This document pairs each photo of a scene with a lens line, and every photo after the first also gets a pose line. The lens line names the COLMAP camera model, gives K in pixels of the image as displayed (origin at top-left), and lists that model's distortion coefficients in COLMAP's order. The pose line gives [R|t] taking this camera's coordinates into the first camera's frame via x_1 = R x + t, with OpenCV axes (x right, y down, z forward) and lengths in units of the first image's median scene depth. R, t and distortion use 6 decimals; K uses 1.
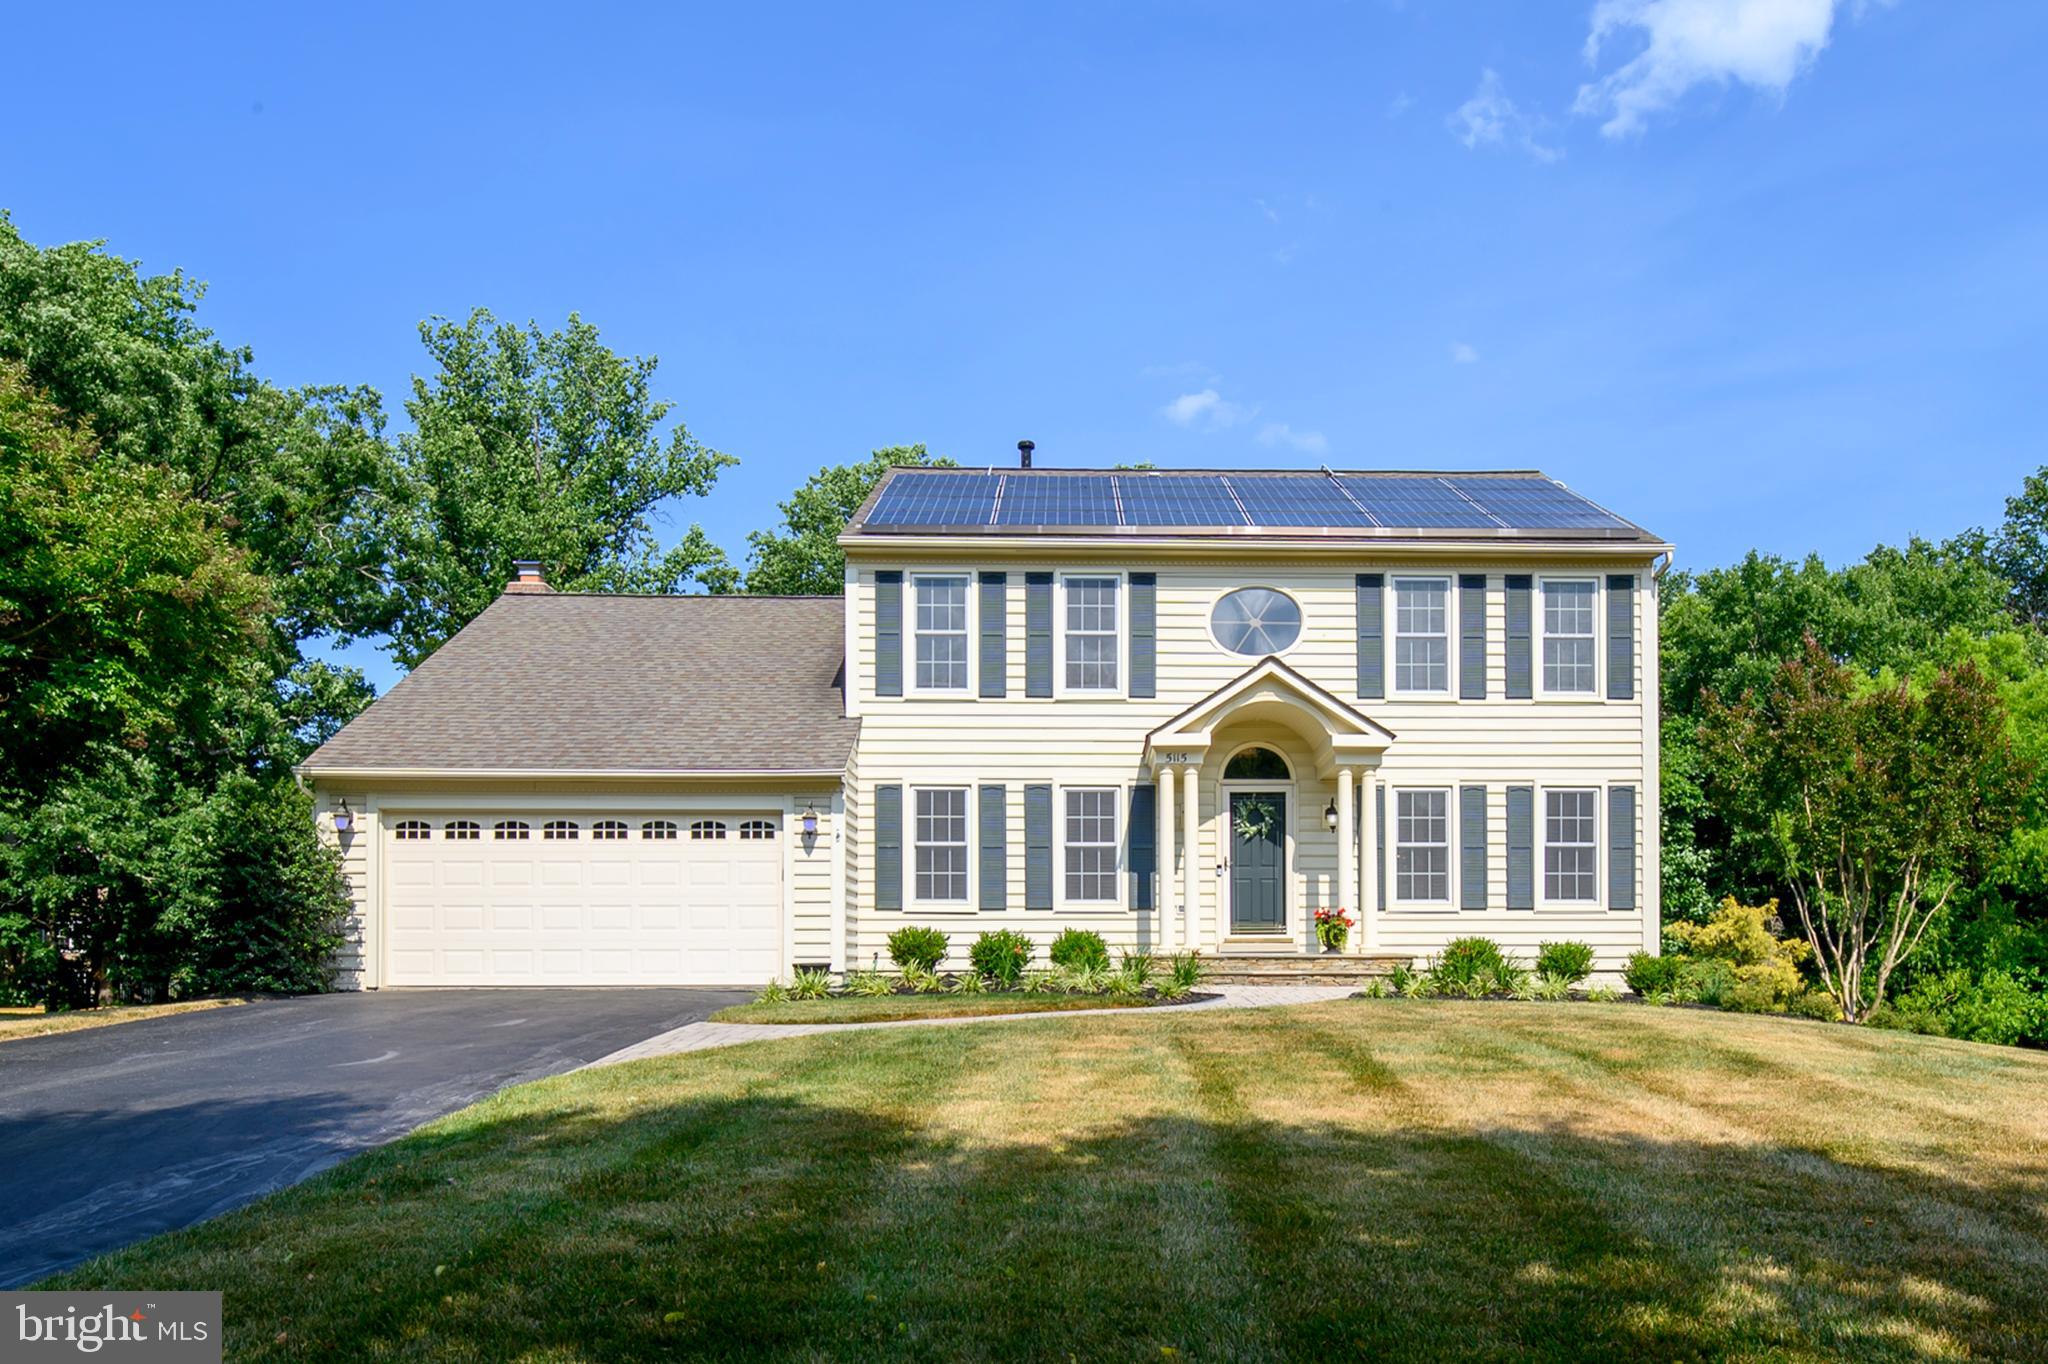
lens RADIAL K [[1148.1, 0, 936.2], [0, 1148.1, 675.8], [0, 0, 1]] dist [0.008572, 0.000196]
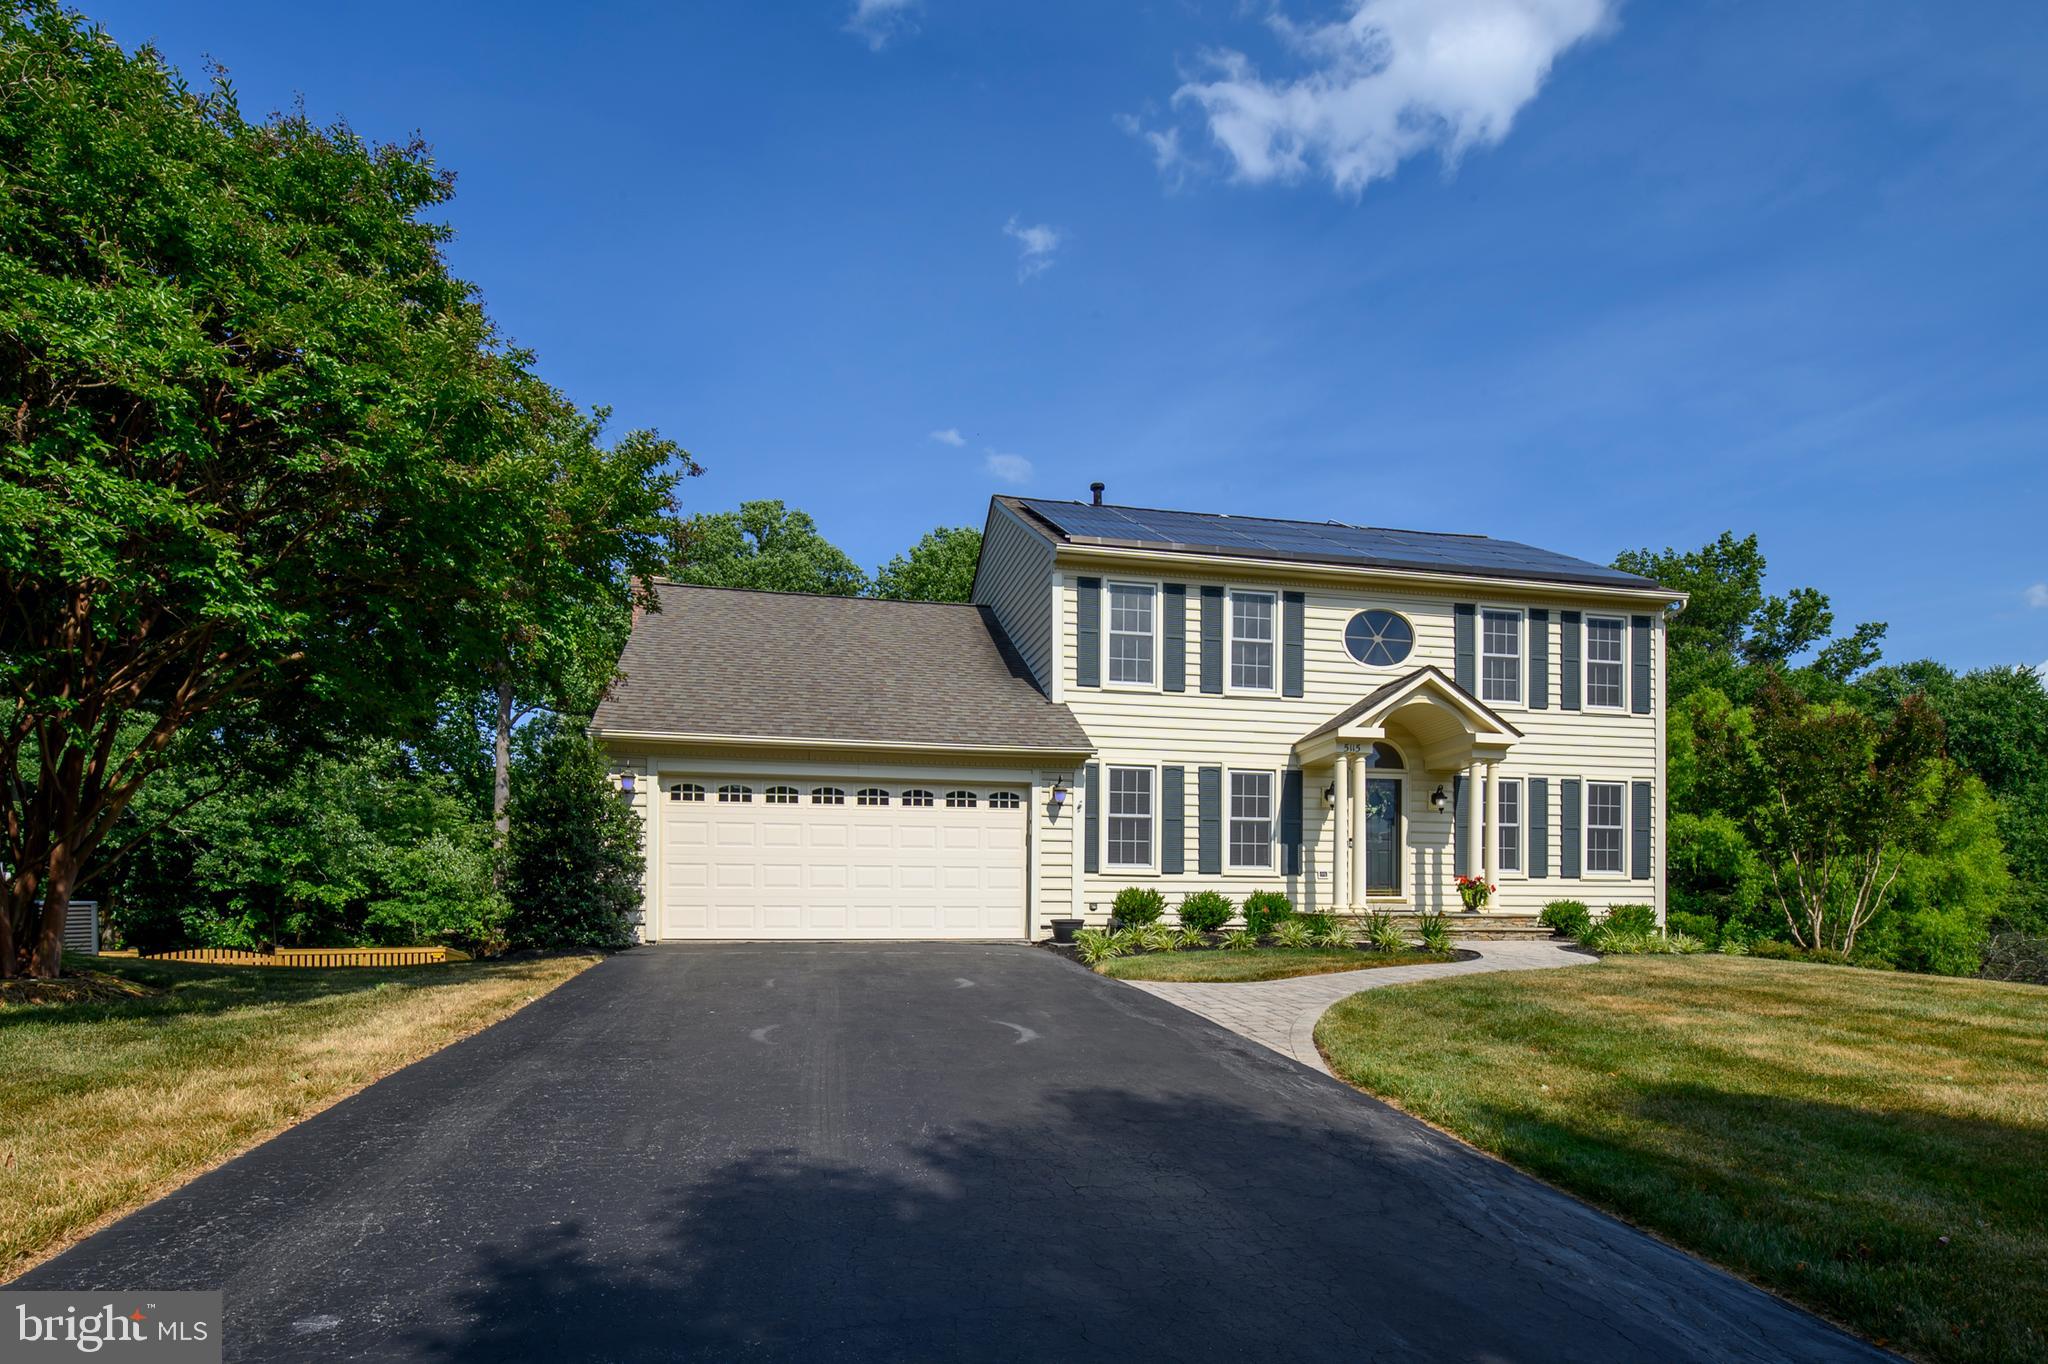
lens RADIAL K [[1033.2, 0, 1022.4], [0, 1033.2, 659.7], [0, 0, 1]] dist [-0.001094, -0.000055]
pose [[0.984304, 0.048384, 0.169721, -0.281493], [-0.048373, 0.998821, -0.004206, -0.001510], [-0.169724, -0.004070, 0.985483, -0.009353]]
